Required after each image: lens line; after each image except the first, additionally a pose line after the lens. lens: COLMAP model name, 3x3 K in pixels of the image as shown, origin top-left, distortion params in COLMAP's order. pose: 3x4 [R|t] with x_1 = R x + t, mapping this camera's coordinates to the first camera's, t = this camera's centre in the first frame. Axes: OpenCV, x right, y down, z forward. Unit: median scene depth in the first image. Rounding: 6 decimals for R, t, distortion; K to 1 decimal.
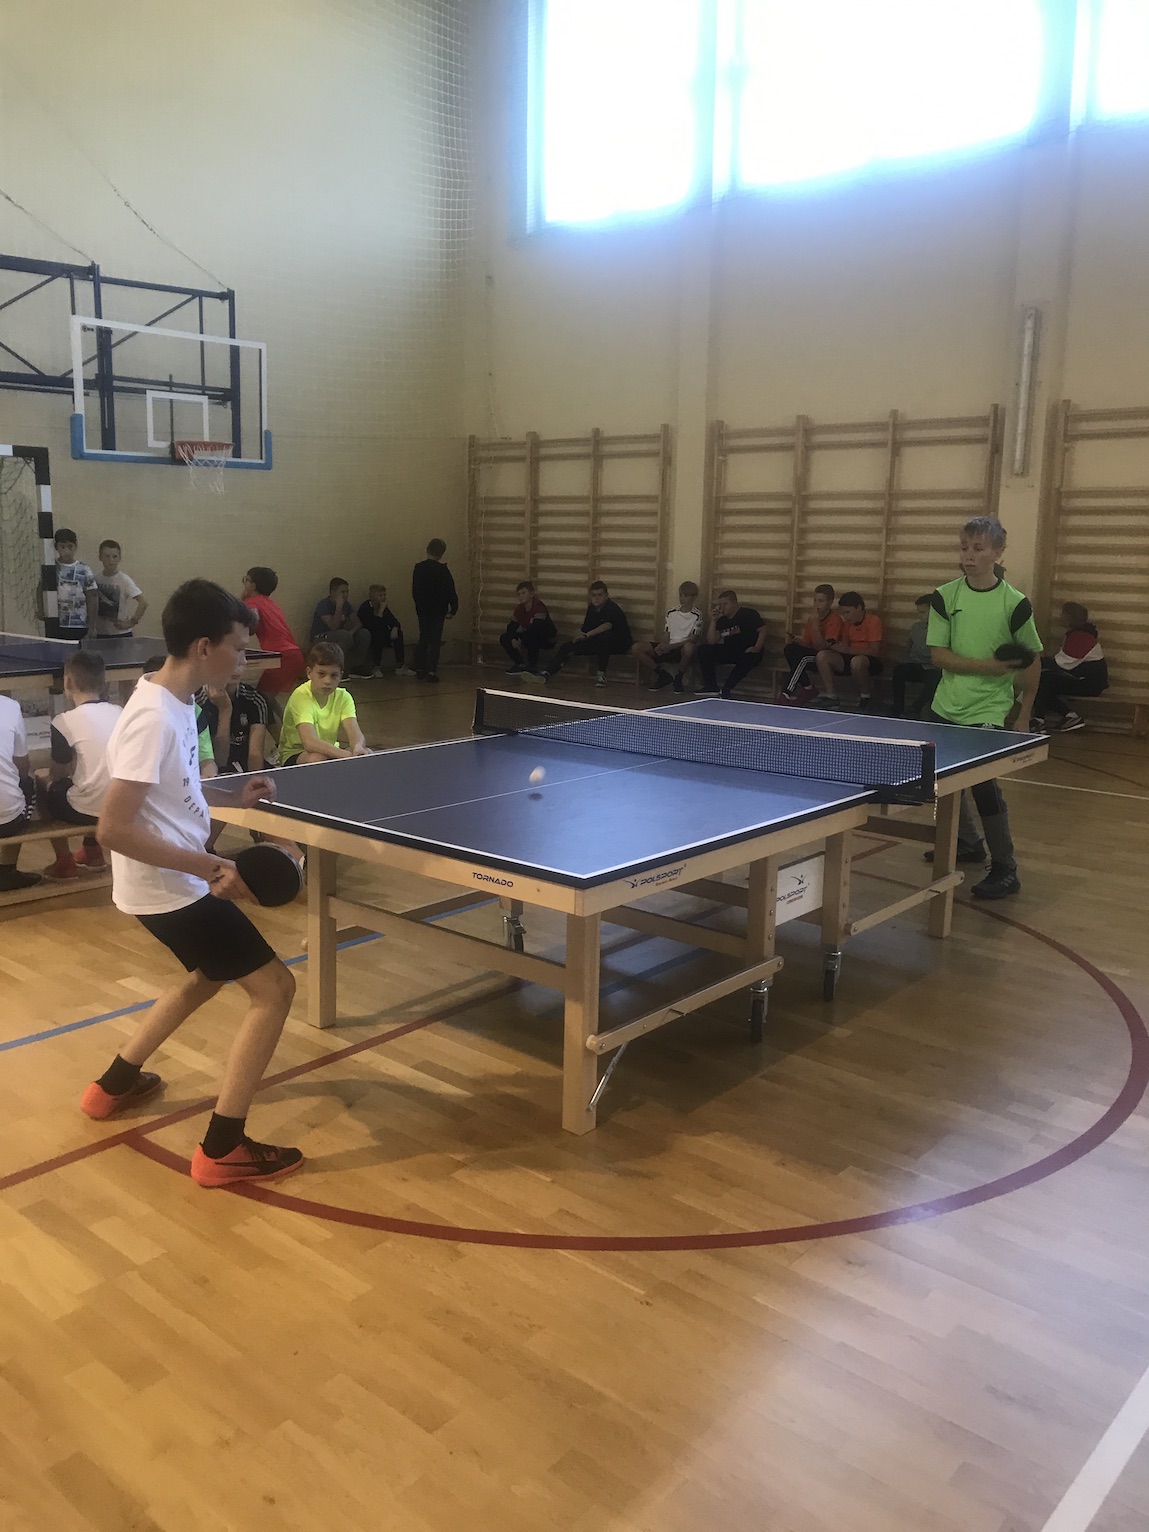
lens RADIAL K [[1243.0, 0, 575.0], [0, 1243.0, 800.3], [0, 0, 1]] dist [0.030950, -0.010562]
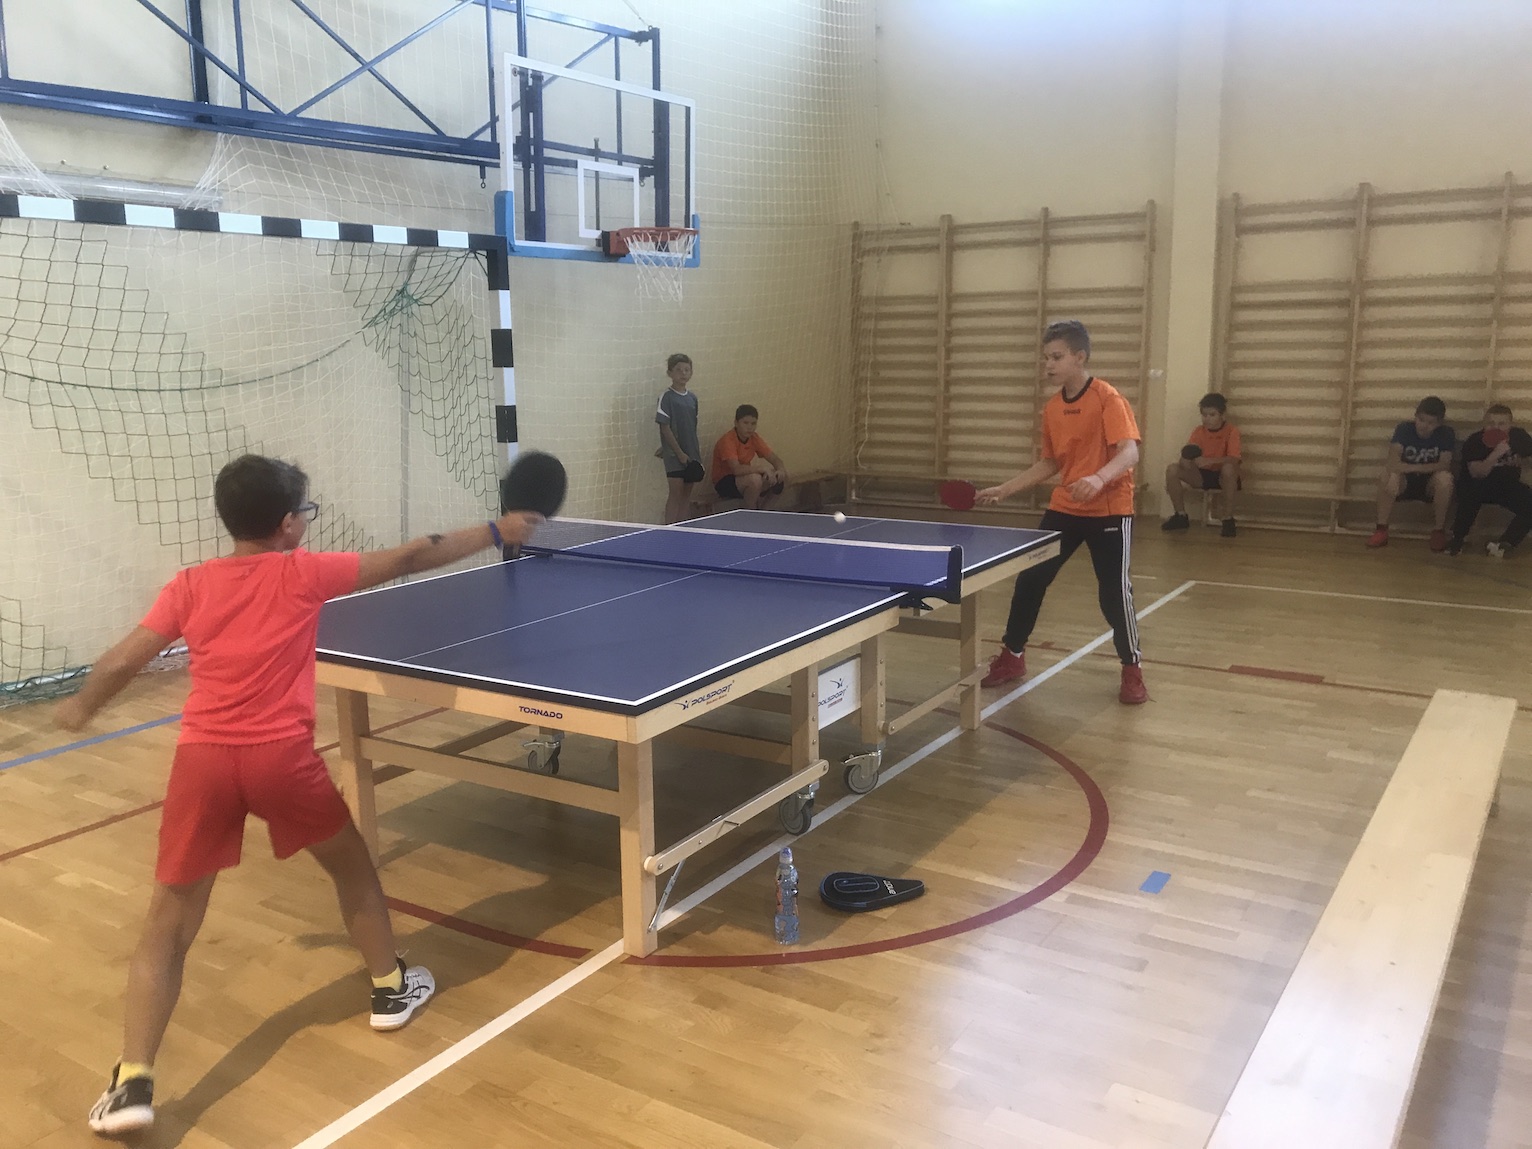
lens RADIAL K [[1243.0, 0, 756.6], [0, 1243.0, 605.4], [0, 0, 1]] dist [0.030950, -0.010562]
pose [[0.989818, -0.056976, 0.130436, -0.266874], [0.057486, 0.998346, -0.000145, -0.048703], [-0.130212, 0.007642, 0.991457, 0.208178]]
